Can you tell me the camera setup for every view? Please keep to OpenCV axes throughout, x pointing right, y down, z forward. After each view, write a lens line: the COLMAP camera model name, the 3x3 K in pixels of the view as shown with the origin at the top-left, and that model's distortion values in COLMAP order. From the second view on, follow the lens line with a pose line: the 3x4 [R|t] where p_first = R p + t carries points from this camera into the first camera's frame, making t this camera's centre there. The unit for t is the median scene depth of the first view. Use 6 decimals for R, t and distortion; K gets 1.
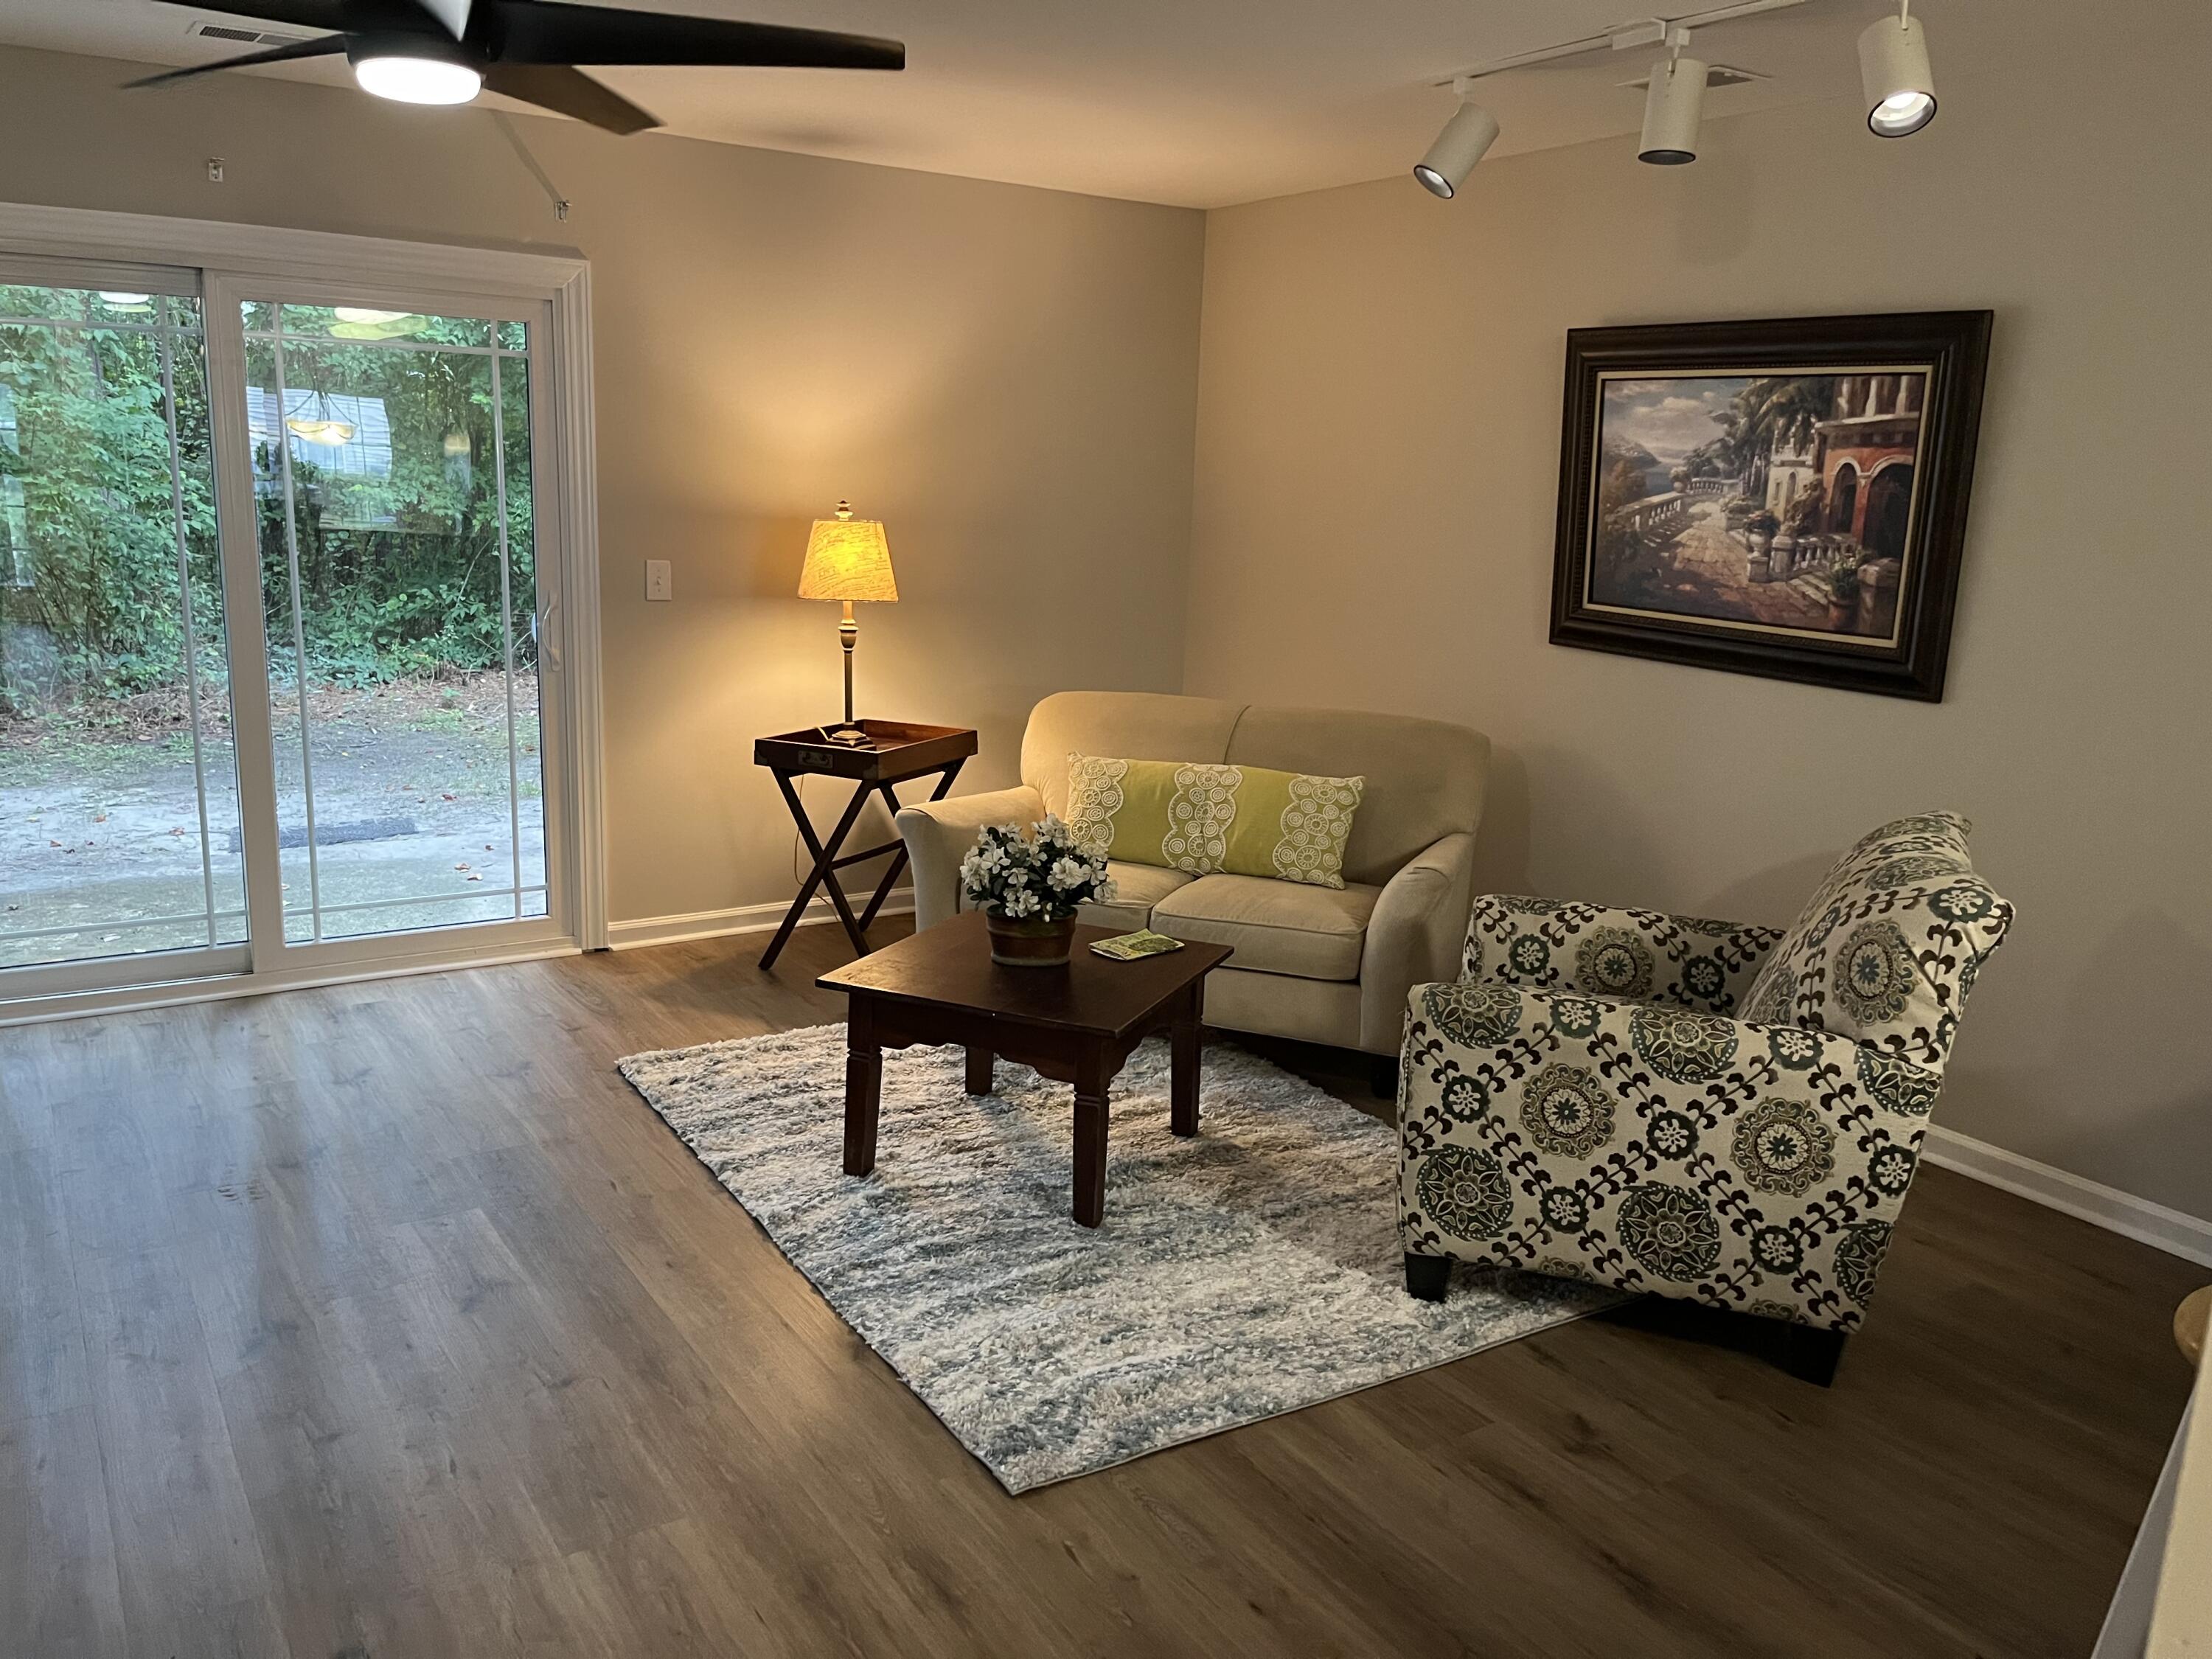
lens RADIAL K [[1668.6, 0, 1087.6], [0, 1668.6, 803.6], [0, 0, 1]] dist [0.039406, -0.009146]
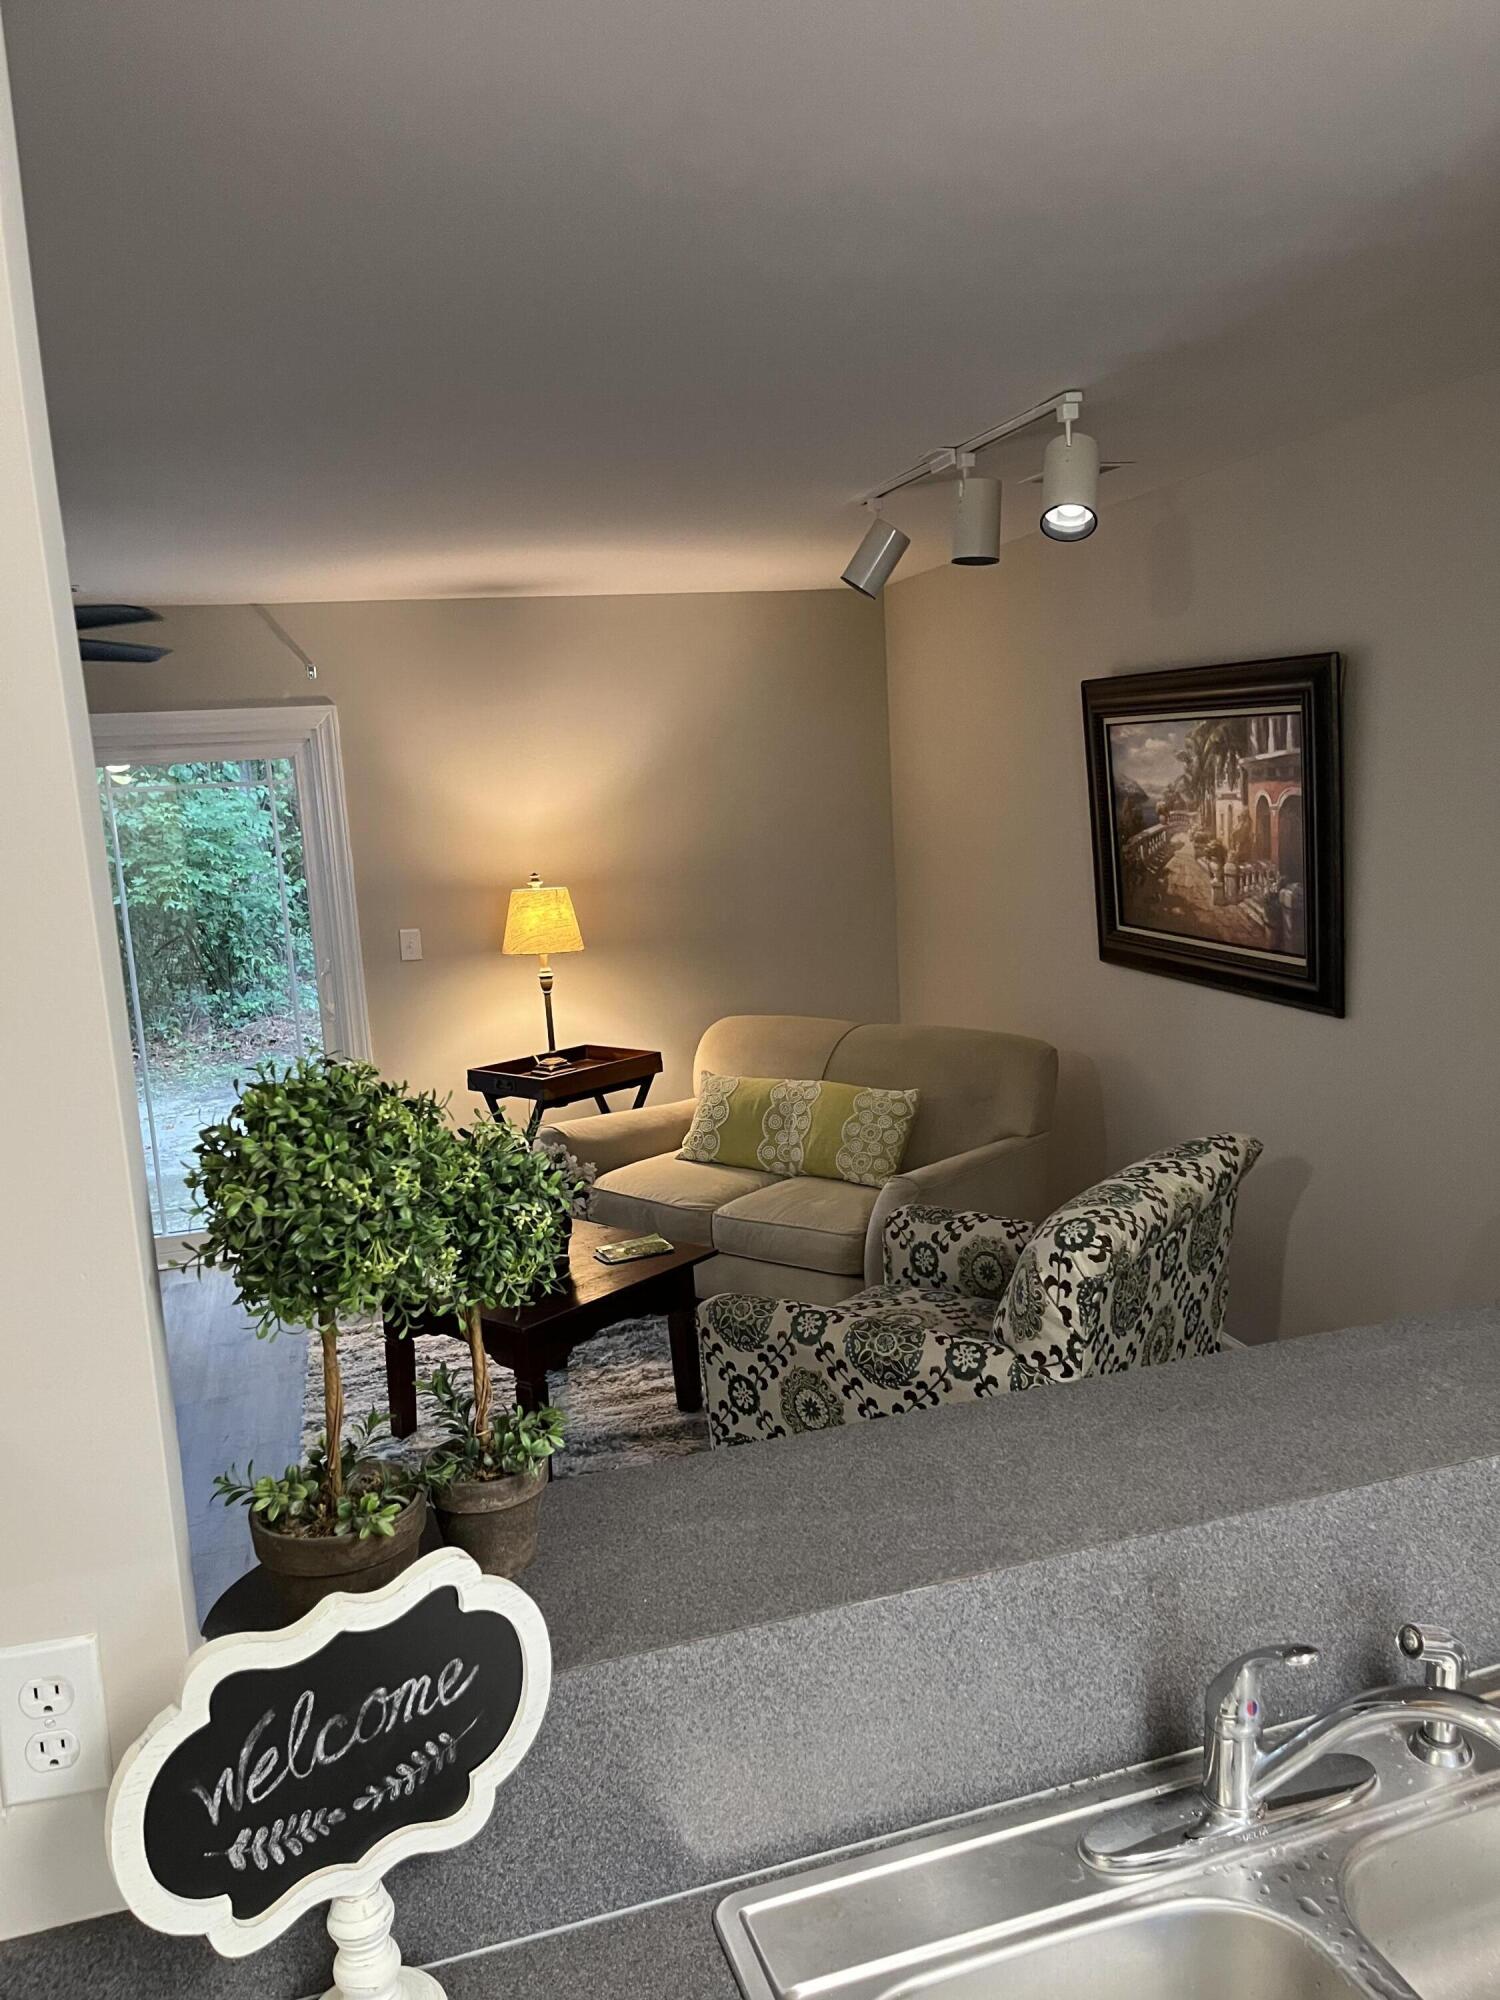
lens RADIAL K [[1502.9, 0, 762.3], [0, 1502.9, 1006.5], [0, 0, 1]] dist [0.095714, -0.121703]
pose [[0.955962, -0.044911, -0.290034, 0.405091], [0.033987, 0.998514, -0.042598, -0.036172], [0.291516, 0.030865, 0.956068, -0.012964]]
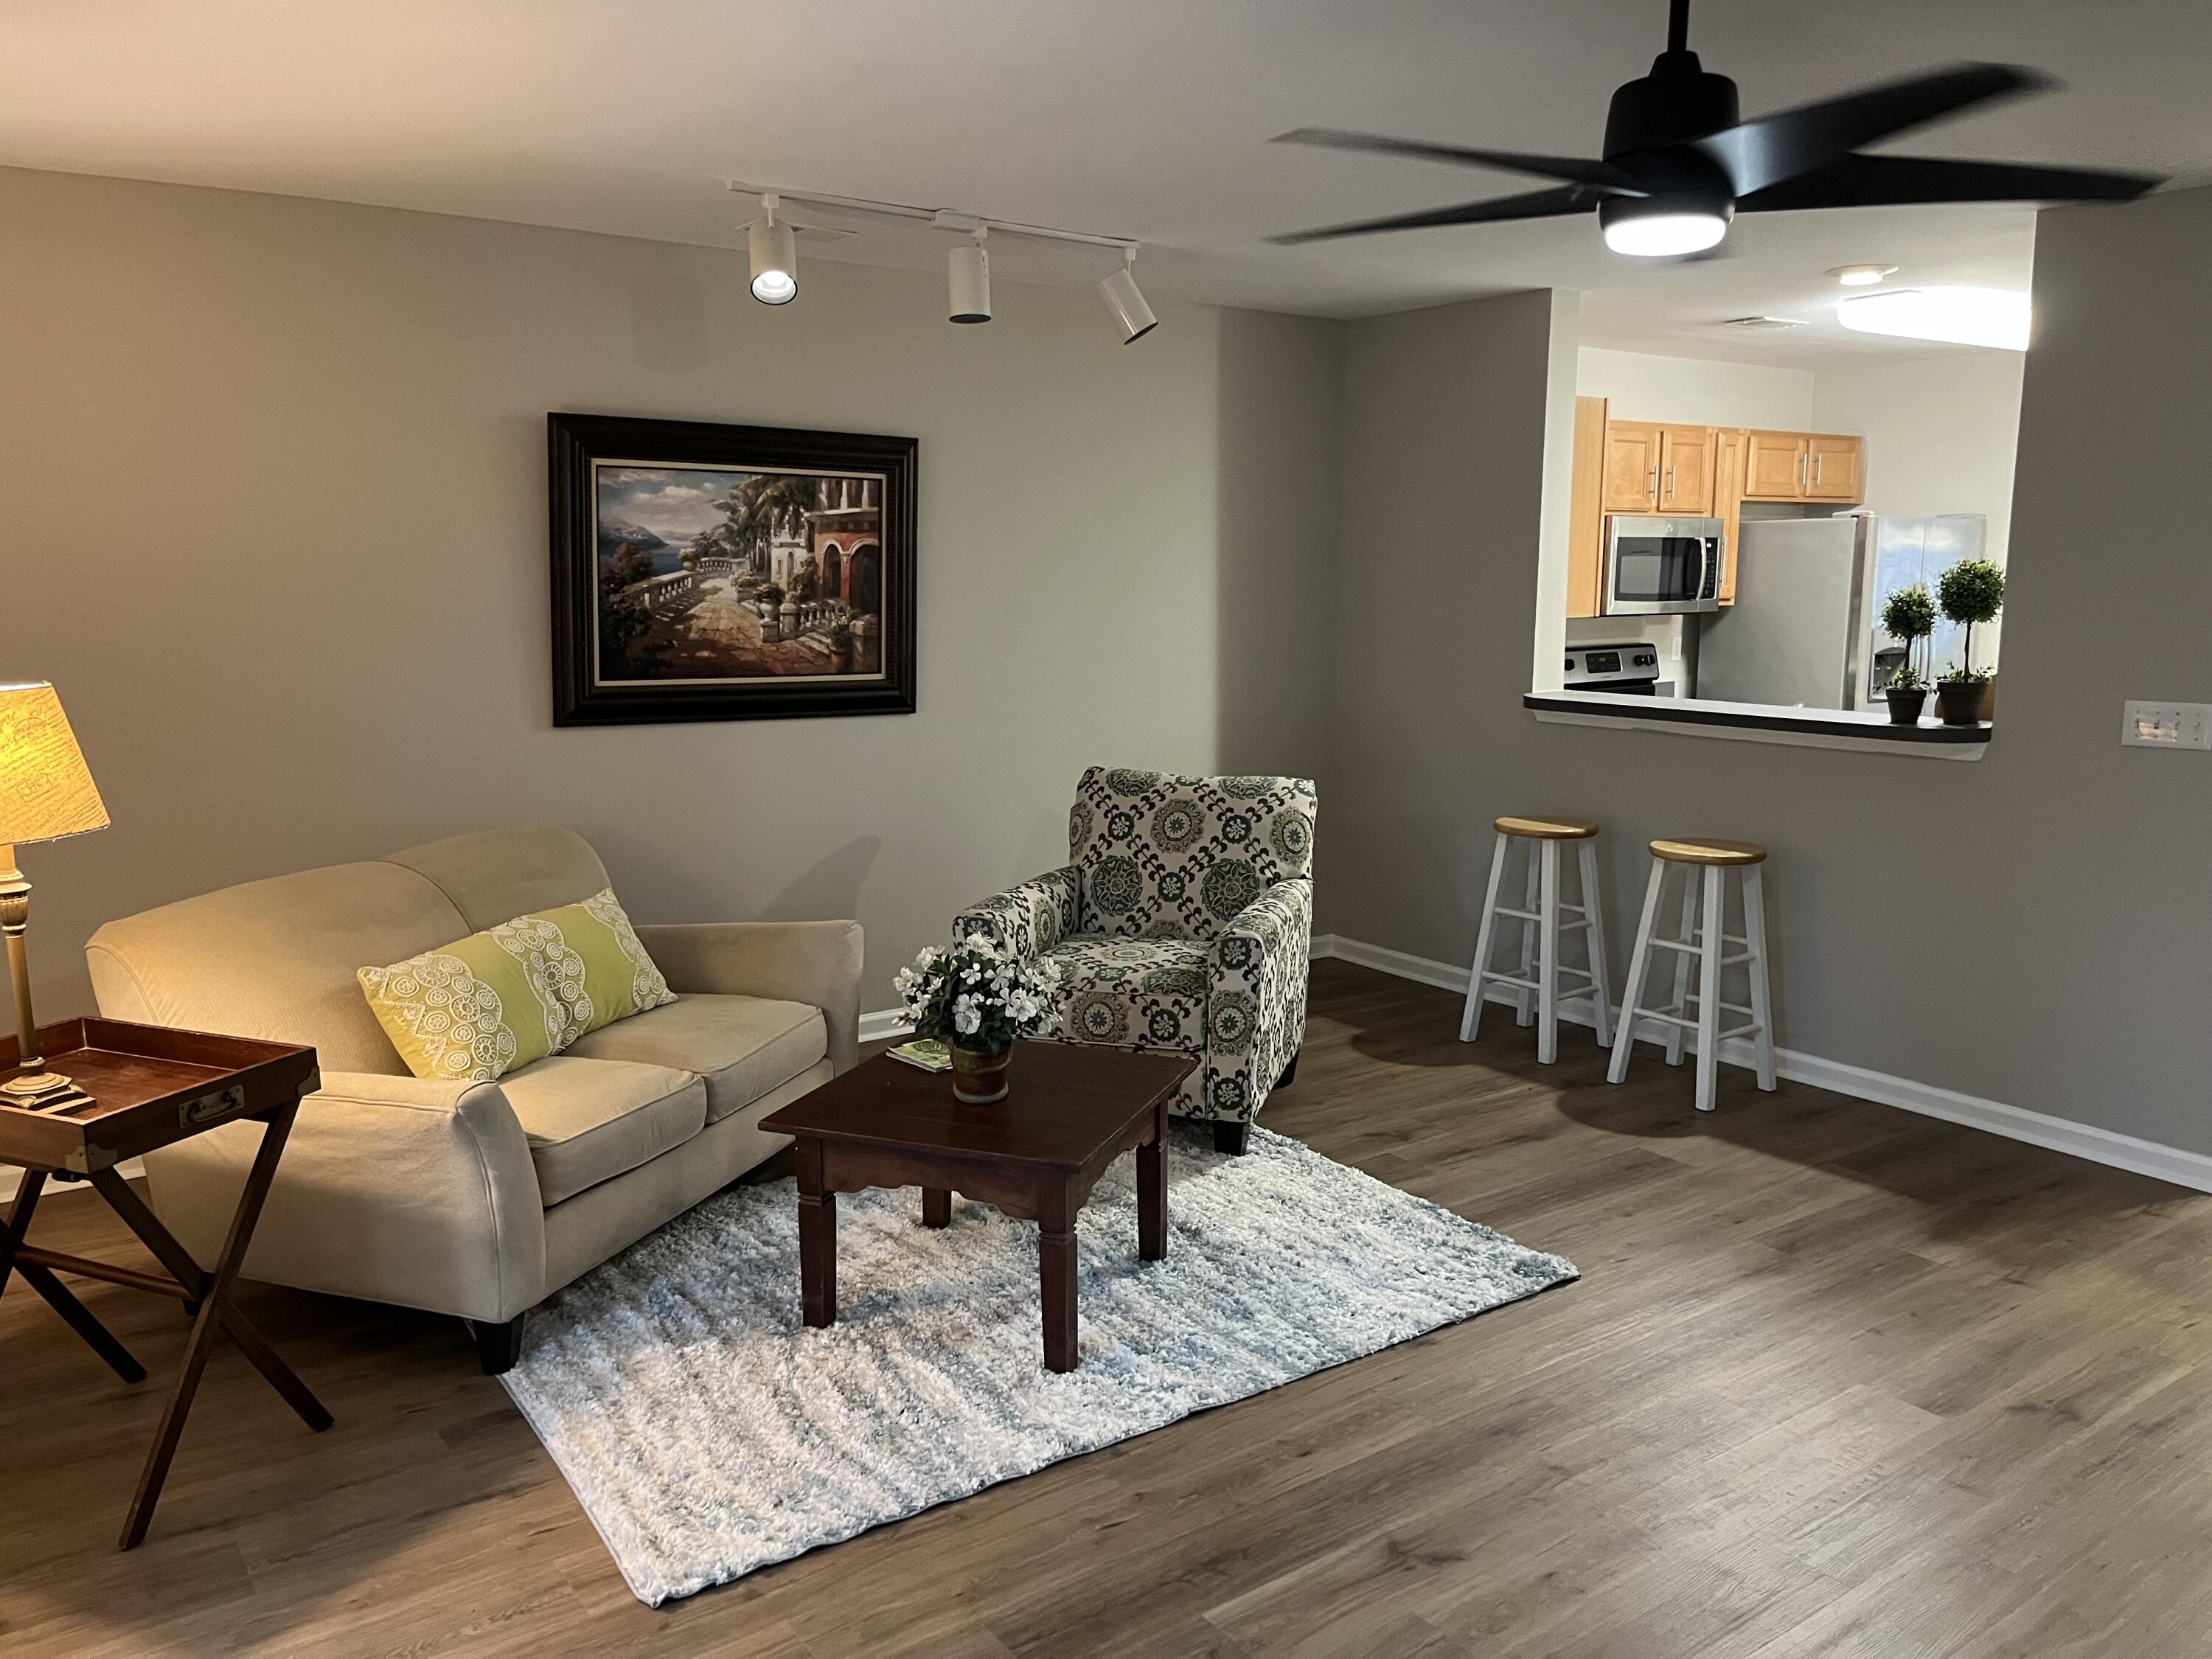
lens RADIAL K [[1673.2, 0, 1108.1], [0, 1673.2, 830.9], [0, 0, 1]] dist [0.065484, -0.089043]
pose [[-0.062014, -0.195552, 0.978731, -0.841756], [0.192382, 0.959887, 0.203977, -0.205087], [-0.979359, 0.200939, -0.021906, 0.830844]]
